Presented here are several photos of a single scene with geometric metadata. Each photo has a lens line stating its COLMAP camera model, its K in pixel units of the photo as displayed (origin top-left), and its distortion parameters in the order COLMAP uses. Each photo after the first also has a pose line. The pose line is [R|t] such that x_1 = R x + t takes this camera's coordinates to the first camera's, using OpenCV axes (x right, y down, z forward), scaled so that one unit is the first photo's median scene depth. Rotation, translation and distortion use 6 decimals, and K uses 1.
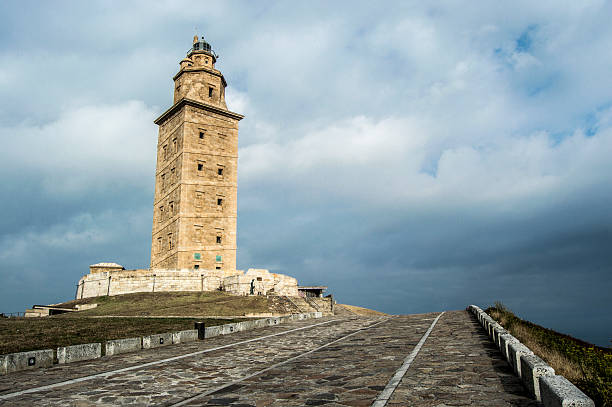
lens RADIAL K [[511.4, 0, 310.0], [0, 511.4, 205.3], [0, 0, 1]] dist [-0.086117, -0.036786]
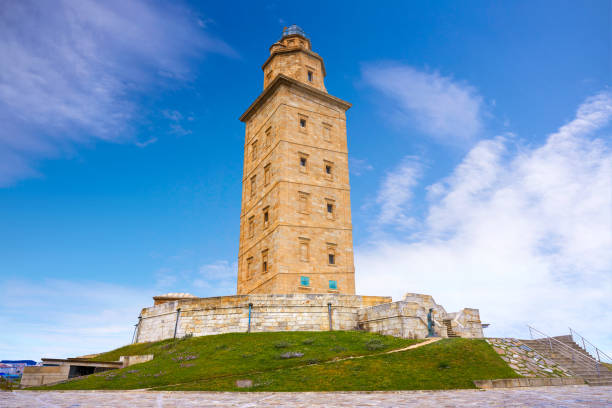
lens RADIAL K [[435.0, 0, 303.8], [0, 435.0, 205.1], [0, 0, 1]] dist [-0.041882, 0.015105]
pose [[0.991689, -0.036278, -0.123437, -0.140753], [0.020770, 0.991980, -0.124680, 0.068609], [0.126970, 0.121080, 0.984489, 0.387690]]
